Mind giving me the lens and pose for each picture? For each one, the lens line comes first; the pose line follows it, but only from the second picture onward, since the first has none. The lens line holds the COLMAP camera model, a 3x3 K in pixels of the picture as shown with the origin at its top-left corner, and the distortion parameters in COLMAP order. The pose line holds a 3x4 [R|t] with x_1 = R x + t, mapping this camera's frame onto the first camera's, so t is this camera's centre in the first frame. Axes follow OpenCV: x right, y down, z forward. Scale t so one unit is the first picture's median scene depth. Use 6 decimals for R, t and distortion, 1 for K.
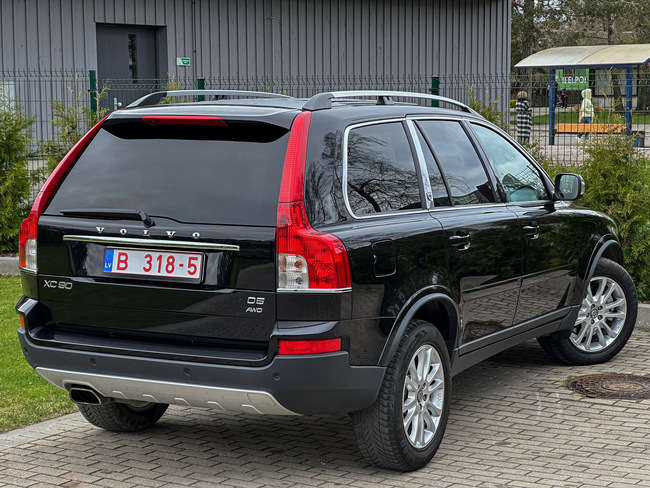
lens RADIAL K [[1453.8, 0, 340.5], [0, 1453.8, 242.6], [0, 0, 1]] dist [0.002015, 3.195272]
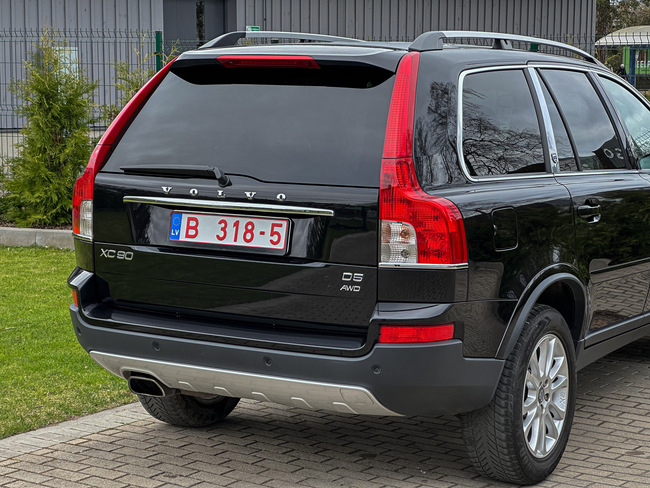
lens RADIAL K [[1453.8, 0, 340.5], [0, 1453.8, 242.6], [0, 0, 1]] dist [0.002015, 3.195272]
pose [[0.998994, 0.017061, -0.041470, -0.029393], [-0.016617, 0.999801, 0.011024, 0.010801], [0.041650, -0.010324, 0.999079, 0.166096]]
